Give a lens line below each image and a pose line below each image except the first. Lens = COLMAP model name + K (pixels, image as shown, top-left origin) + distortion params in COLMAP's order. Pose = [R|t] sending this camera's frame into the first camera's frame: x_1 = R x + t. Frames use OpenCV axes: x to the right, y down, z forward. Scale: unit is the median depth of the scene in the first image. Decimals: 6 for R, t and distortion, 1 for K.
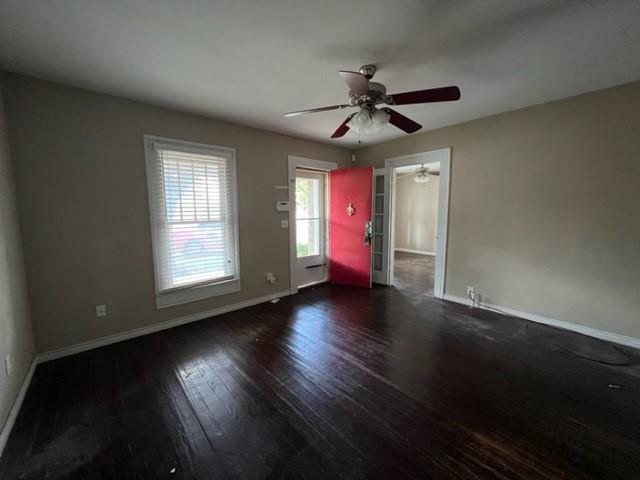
lens RADIAL K [[257.7, 0, 317.8], [0, 257.7, 239.8], [0, 0, 1]] dist [-0.001284, -0.000061]
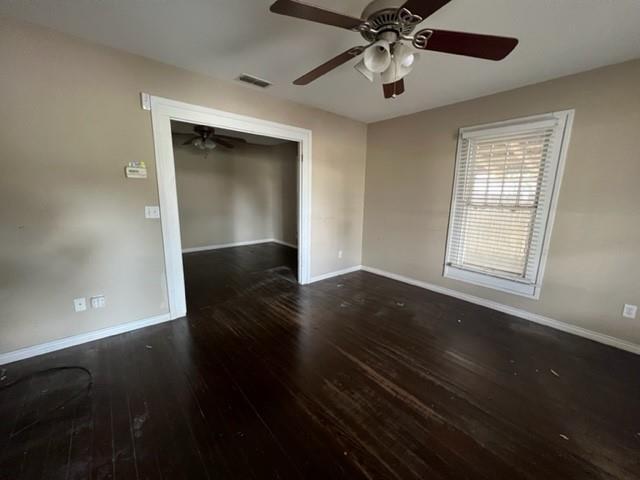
lens RADIAL K [[257.7, 0, 317.8], [0, 257.7, 239.8], [0, 0, 1]] dist [-0.001284, -0.000061]
pose [[-0.999514, -0.019859, 0.024026, 0.306713], [-0.012361, 0.960111, 0.279346, -0.175002], [-0.028615, 0.278913, -0.959890, 1.564394]]
